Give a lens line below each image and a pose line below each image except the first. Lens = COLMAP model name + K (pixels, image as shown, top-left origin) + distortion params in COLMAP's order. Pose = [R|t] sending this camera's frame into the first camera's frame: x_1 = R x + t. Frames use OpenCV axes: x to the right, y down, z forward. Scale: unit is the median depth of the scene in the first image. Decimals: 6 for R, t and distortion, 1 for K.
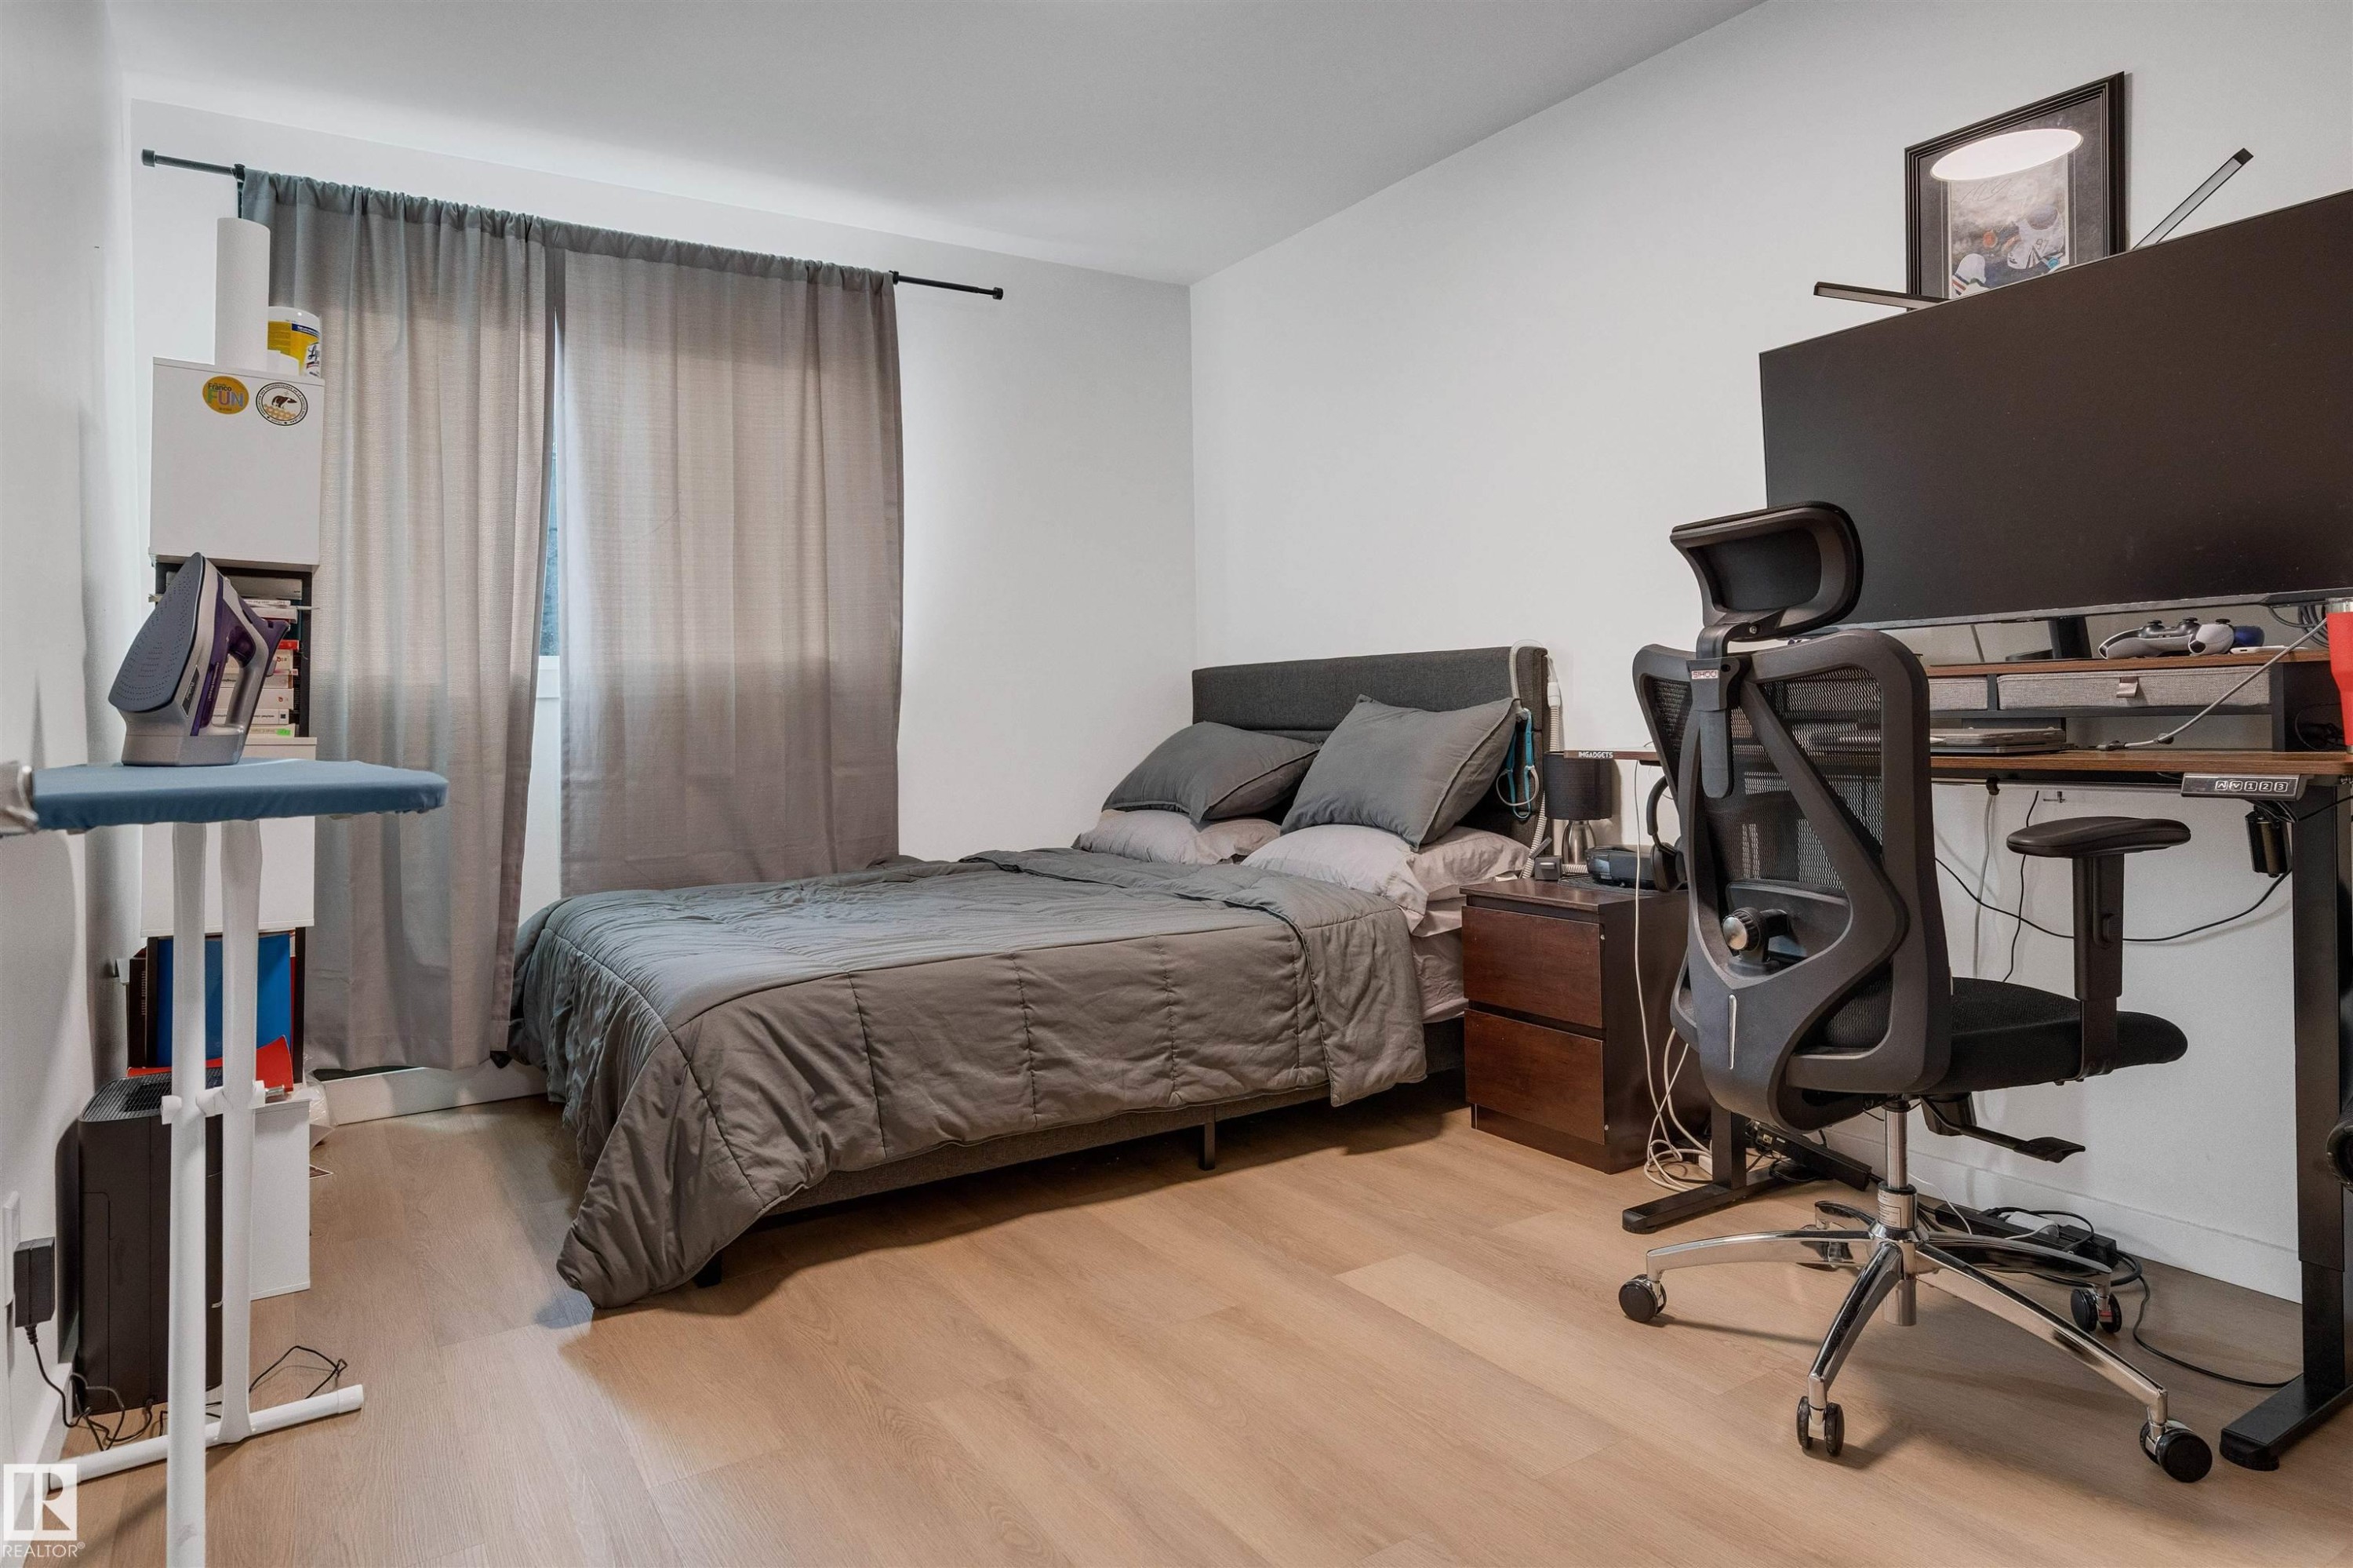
lens RADIAL K [[1370.9, 0, 1176.0], [0, 1370.9, 712.6], [0, 0, 1]] dist [-0.000438, -0.000014]
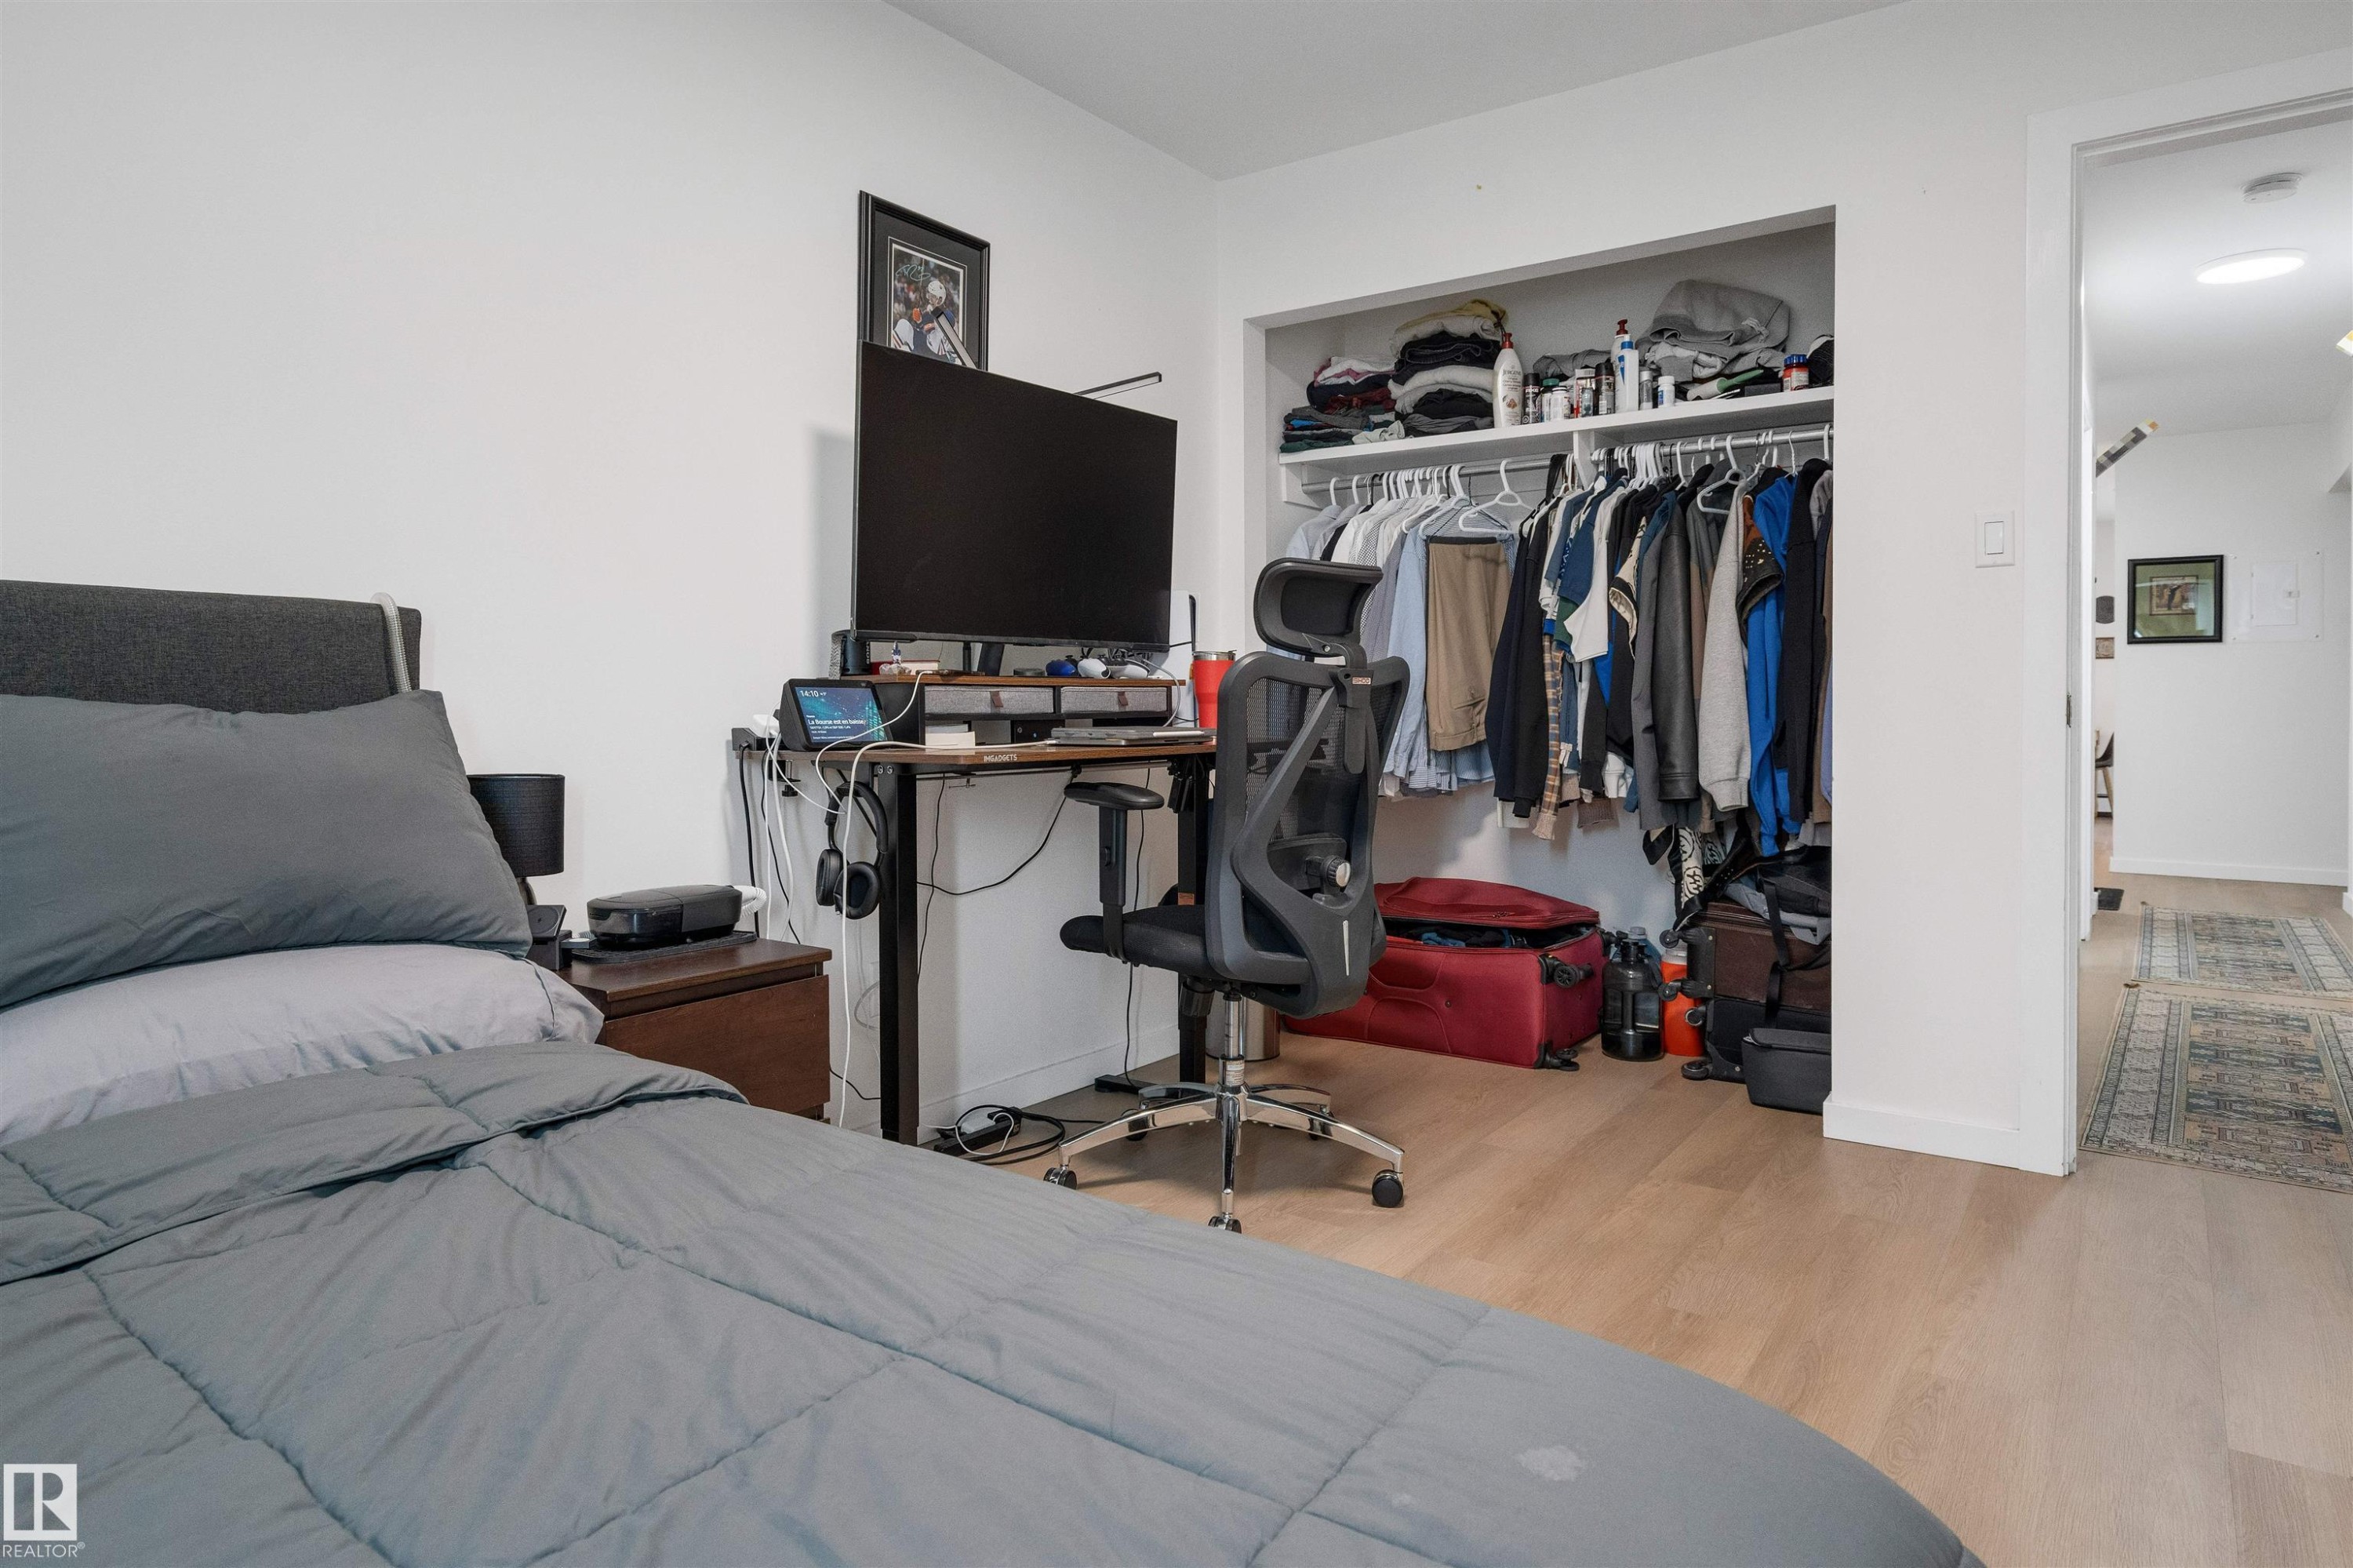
lens RADIAL K [[1370.9, 0, 1176.0], [0, 1370.9, 712.6], [0, 0, 1]] dist [-0.000438, -0.000014]
pose [[-0.369840, 0.003454, 0.929089, -0.713758], [0.001088, 0.999994, -0.003284, 0.001149], [-0.929095, -0.000204, -0.369841, 1.494426]]
